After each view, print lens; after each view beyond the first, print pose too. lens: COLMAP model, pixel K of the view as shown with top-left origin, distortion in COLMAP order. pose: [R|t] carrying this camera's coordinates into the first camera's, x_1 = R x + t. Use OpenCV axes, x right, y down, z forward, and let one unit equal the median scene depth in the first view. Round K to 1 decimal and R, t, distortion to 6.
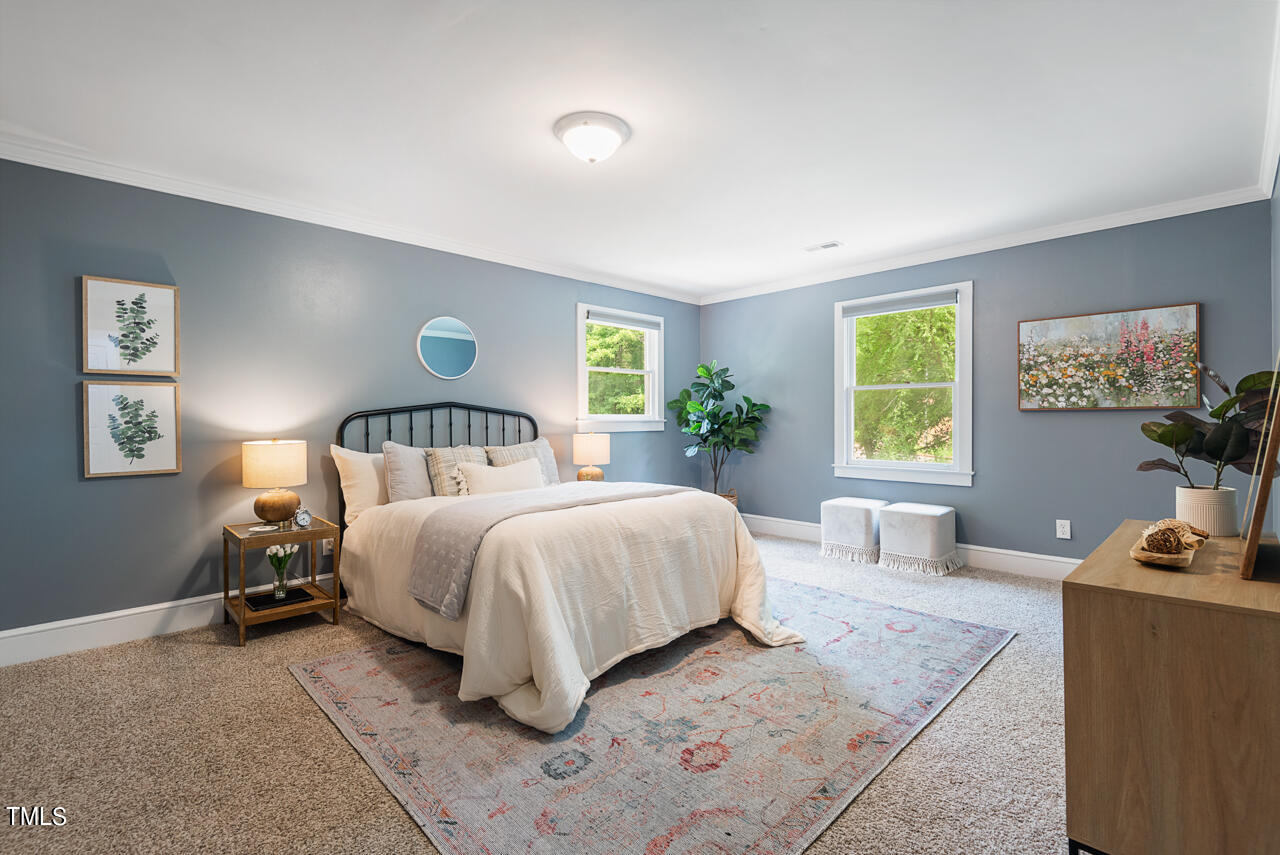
lens RADIAL K [[588.2, 0, 639.0], [0, 588.2, 423.9], [0, 0, 1]] dist [0.002147, -0.003578]
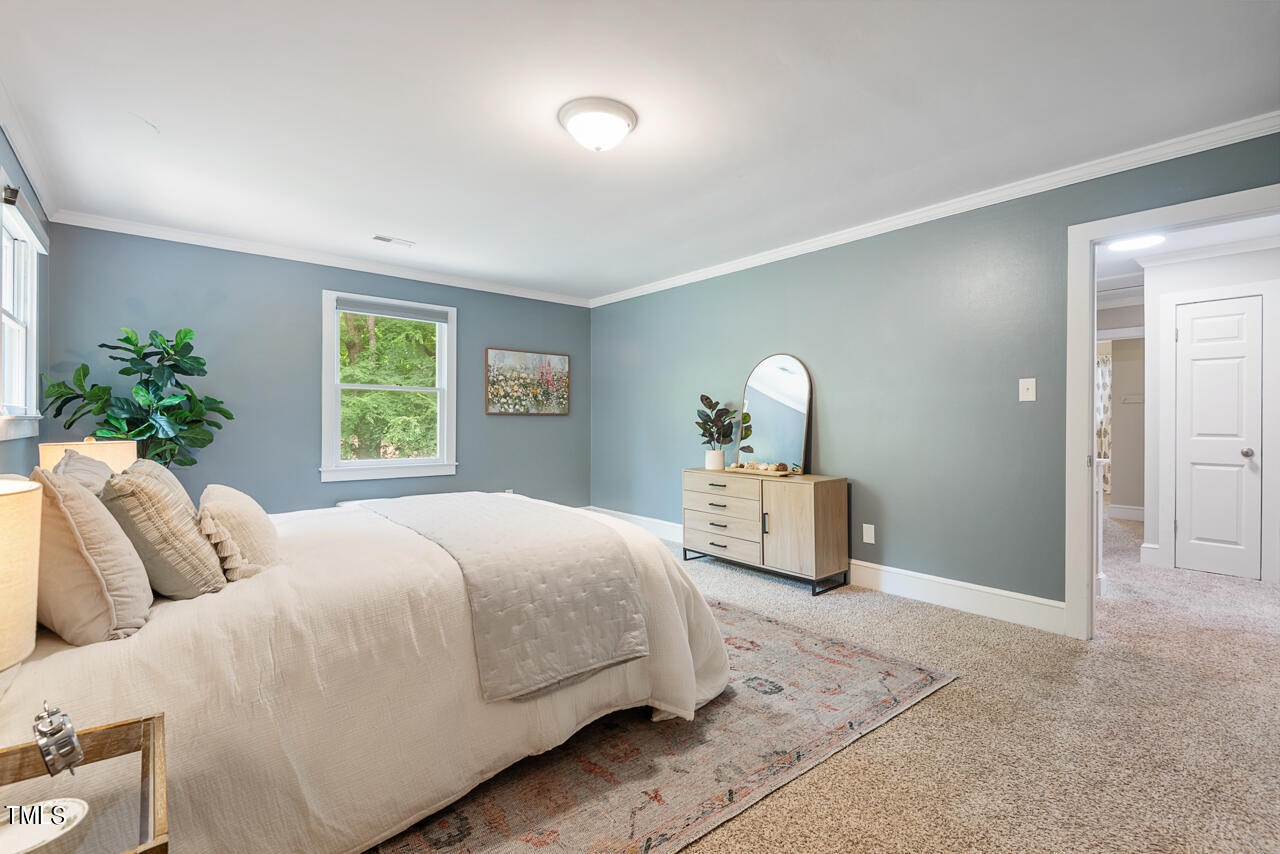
lens RADIAL K [[588.2, 0, 639.1], [0, 588.2, 424.9], [0, 0, 1]] dist [0.002147, -0.003578]
pose [[0.064564, 0.001506, 0.997912, -0.748972], [0.002963, 0.999994, -0.001701, 0.006763], [-0.997909, 0.003067, 0.064559, 0.625466]]
